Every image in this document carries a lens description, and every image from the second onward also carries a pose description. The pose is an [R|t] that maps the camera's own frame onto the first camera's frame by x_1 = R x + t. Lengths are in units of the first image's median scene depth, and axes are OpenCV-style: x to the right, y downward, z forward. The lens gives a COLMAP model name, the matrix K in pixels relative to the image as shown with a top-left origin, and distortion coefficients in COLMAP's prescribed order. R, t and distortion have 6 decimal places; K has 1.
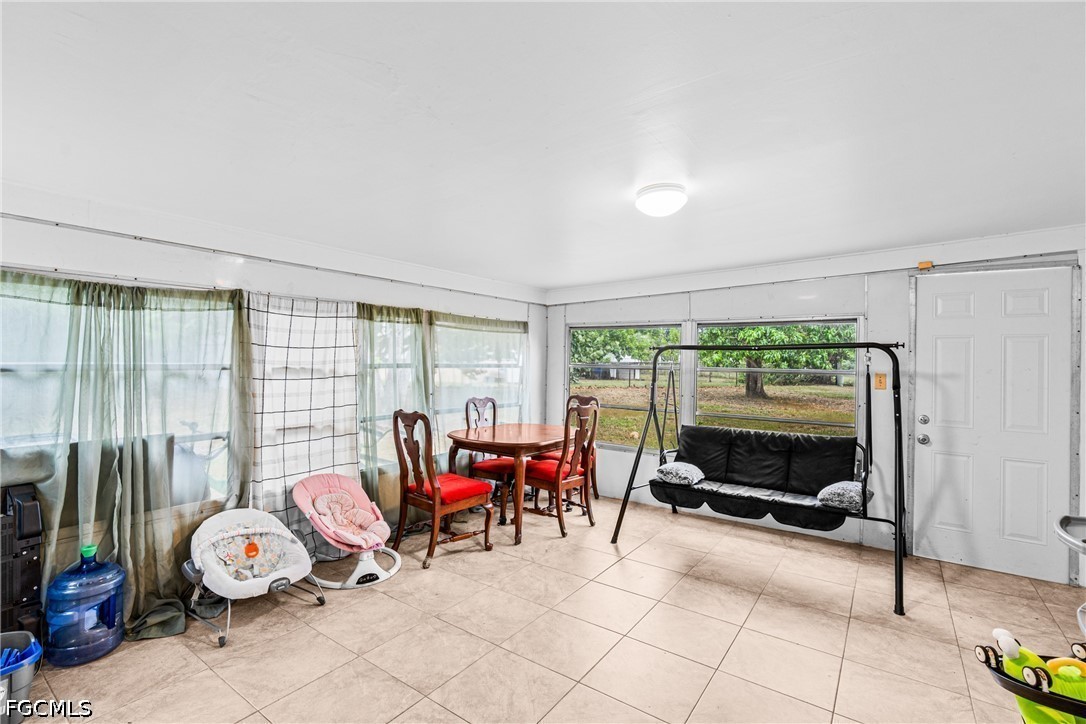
lens RADIAL K [[494.6, 0, 533.7], [0, 494.6, 357.7], [0, 0, 1]] dist [-0.005086, 0.000293]
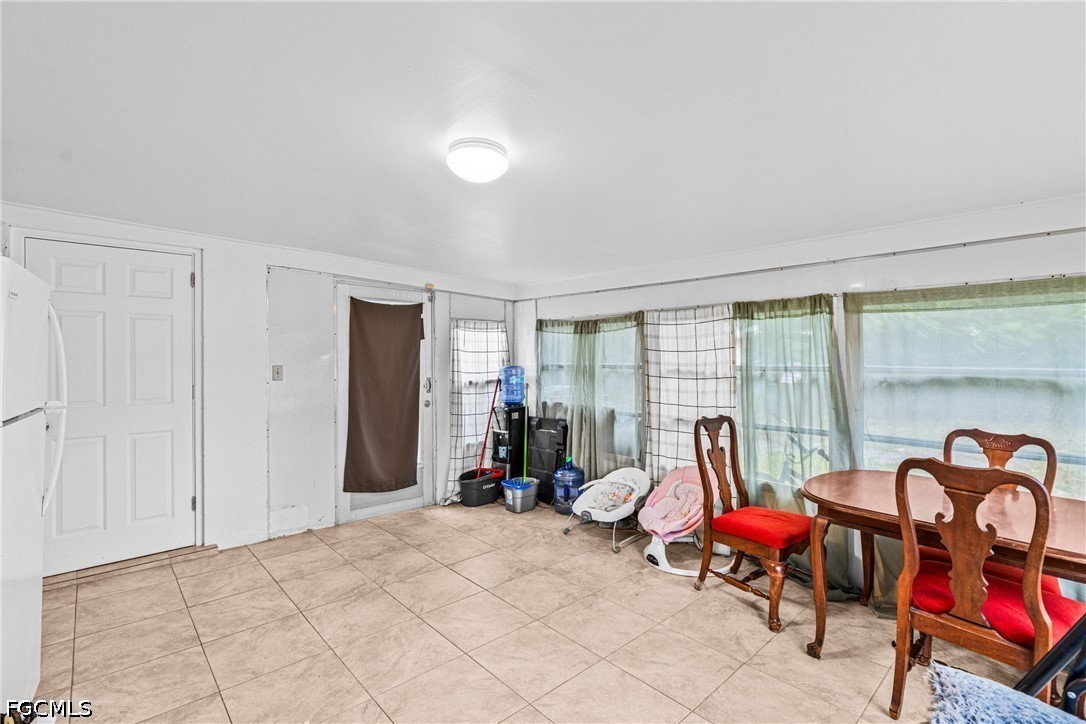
lens RADIAL K [[494.6, 0, 533.7], [0, 494.6, 357.7], [0, 0, 1]] dist [-0.005086, 0.000293]
pose [[-0.204989, -0.014700, -0.978654, 0.796340], [-0.001576, 0.999891, -0.014689, 0.013414], [0.978763, -0.001469, -0.204989, 0.958015]]
